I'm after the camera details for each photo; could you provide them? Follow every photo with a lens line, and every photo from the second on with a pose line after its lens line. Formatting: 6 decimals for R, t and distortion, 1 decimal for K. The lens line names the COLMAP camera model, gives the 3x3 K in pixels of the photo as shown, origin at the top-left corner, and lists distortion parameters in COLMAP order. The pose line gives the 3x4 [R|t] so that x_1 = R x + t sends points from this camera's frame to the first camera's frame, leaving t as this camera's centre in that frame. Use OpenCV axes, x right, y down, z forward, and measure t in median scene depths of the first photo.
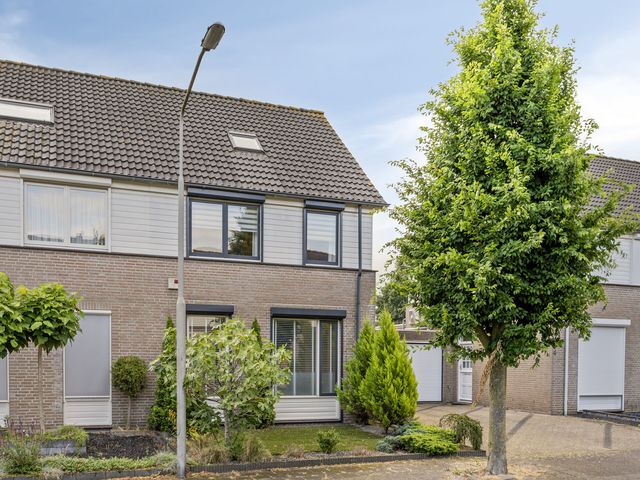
lens RADIAL K [[635.0, 0, 322.8], [0, 635.0, 242.3], [0, 0, 1]] dist [0.040166, 0.000000]
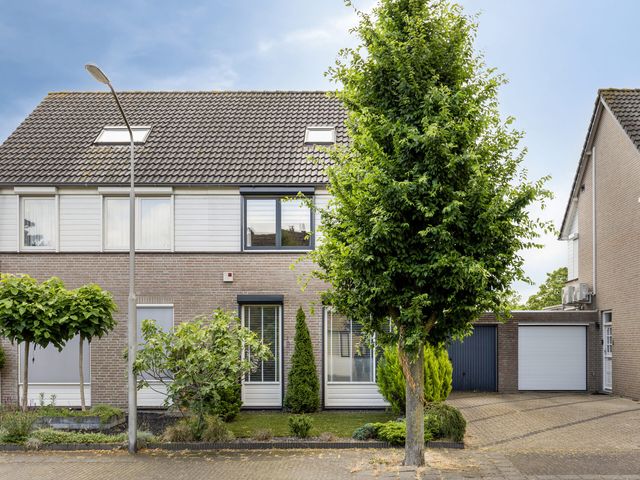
lens RADIAL K [[617.0, 0, 318.5], [0, 617.0, 242.0], [0, 0, 1]] dist [0.019406, 0.000000]
pose [[0.922505, -0.078636, -0.377889, 0.395328], [0.082680, 0.996561, -0.005537, 0.031520], [0.377025, -0.026136, 0.925834, 0.116137]]
